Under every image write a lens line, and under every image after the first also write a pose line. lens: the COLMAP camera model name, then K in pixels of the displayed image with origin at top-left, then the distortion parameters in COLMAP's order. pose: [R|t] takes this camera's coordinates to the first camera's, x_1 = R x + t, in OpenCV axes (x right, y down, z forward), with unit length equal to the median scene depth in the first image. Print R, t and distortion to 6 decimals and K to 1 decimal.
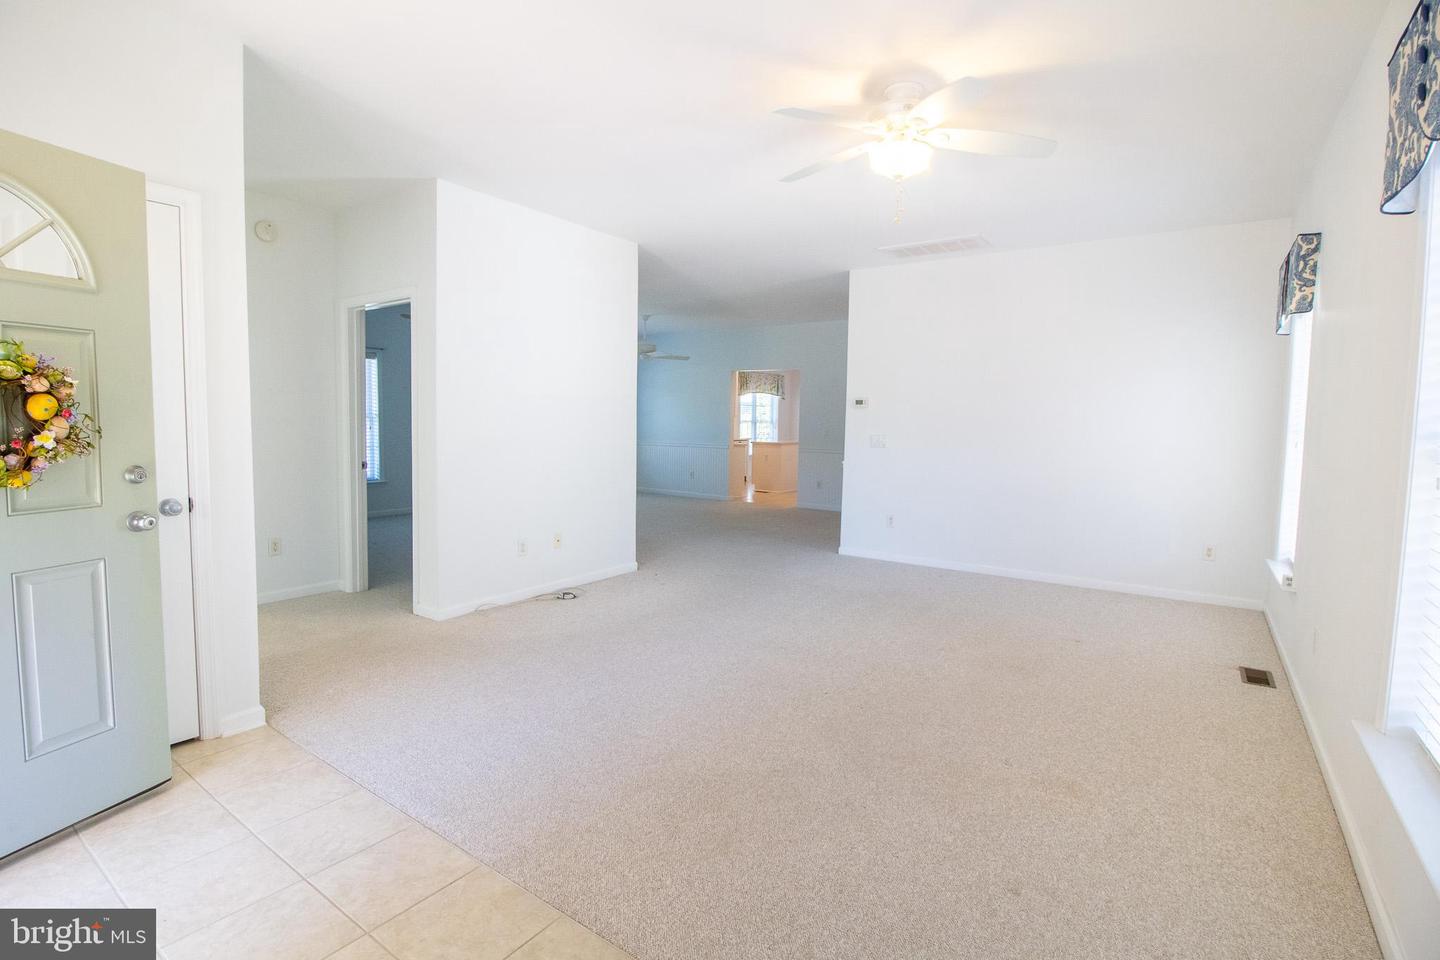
lens RADIAL K [[670.6, 0, 717.2], [0, 670.6, 465.9], [0, 0, 1]] dist [-0.000667, -0.014792]
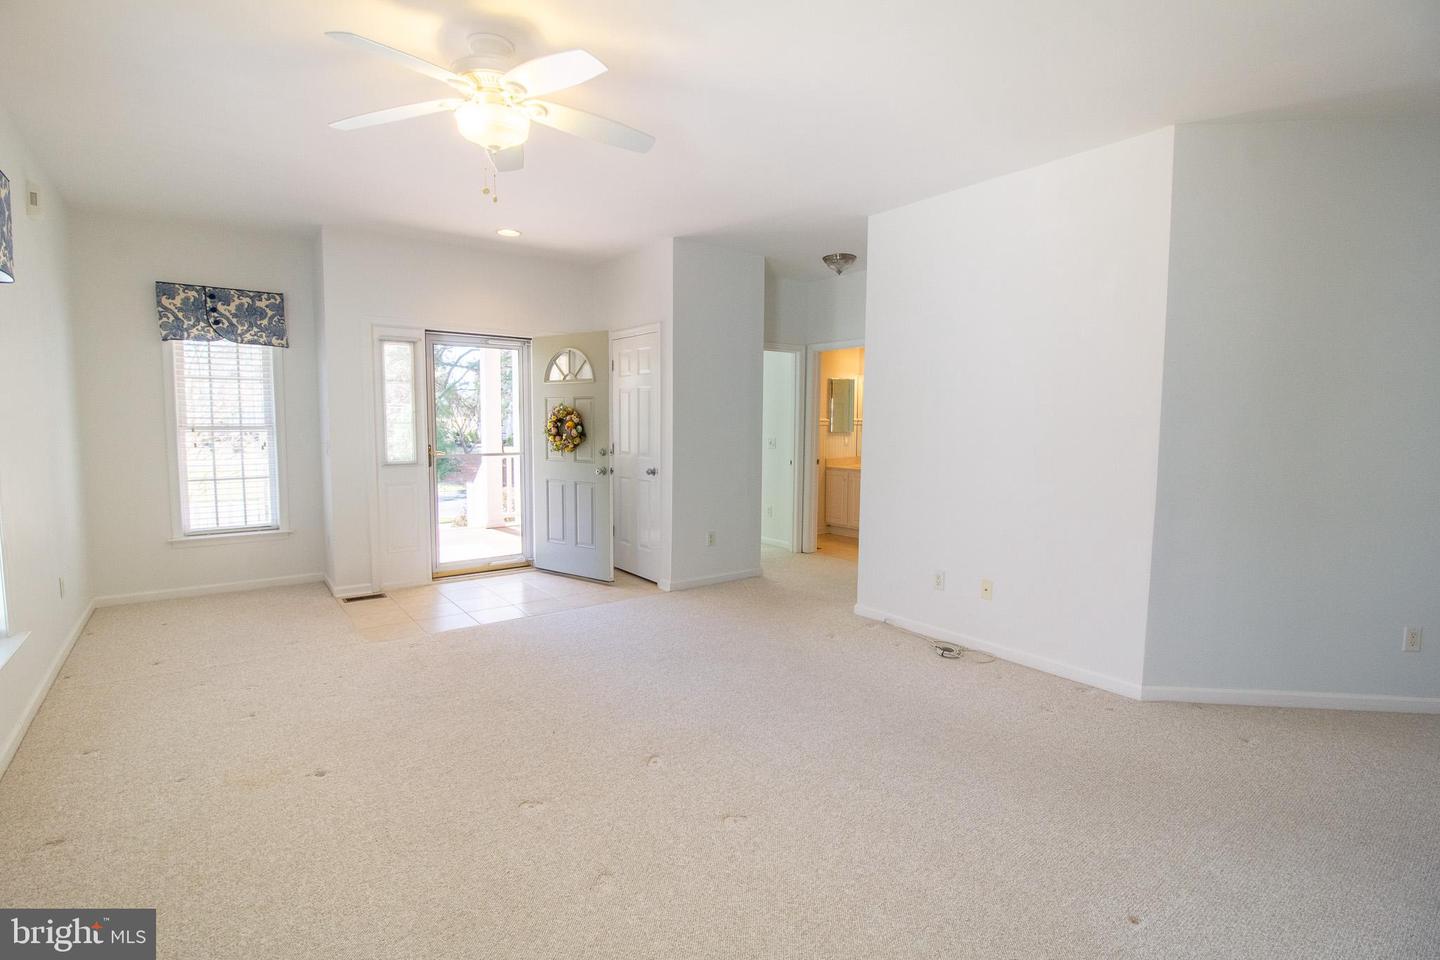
lens RADIAL K [[670.6, 0, 717.2], [0, 670.6, 465.9], [0, 0, 1]] dist [-0.000667, -0.014792]
pose [[-0.295373, 0.052751, -0.953925, 0.627578], [-0.076206, 0.993992, 0.078563, -0.074686], [0.952338, 0.095900, -0.289579, 0.954483]]
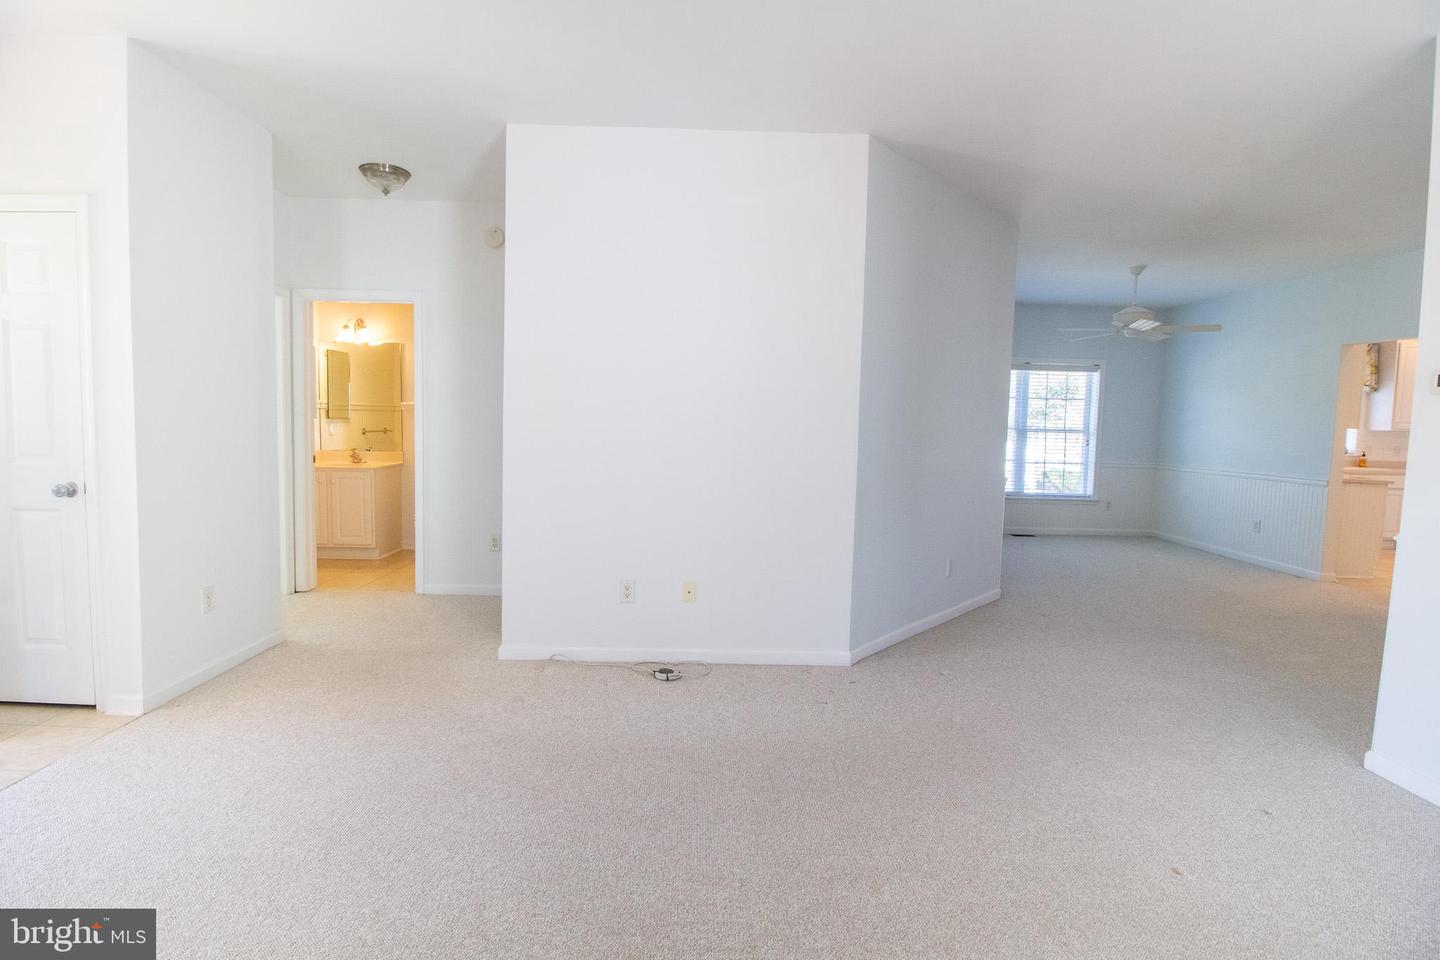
lens RADIAL K [[670.6, 0, 717.2], [0, 670.6, 465.9], [0, 0, 1]] dist [-0.000667, -0.014792]
pose [[0.596490, 0.057537, -0.800556, 0.353458], [-0.072497, 0.997212, 0.017654, -0.037722], [0.799340, 0.047507, 0.598998, 0.622217]]
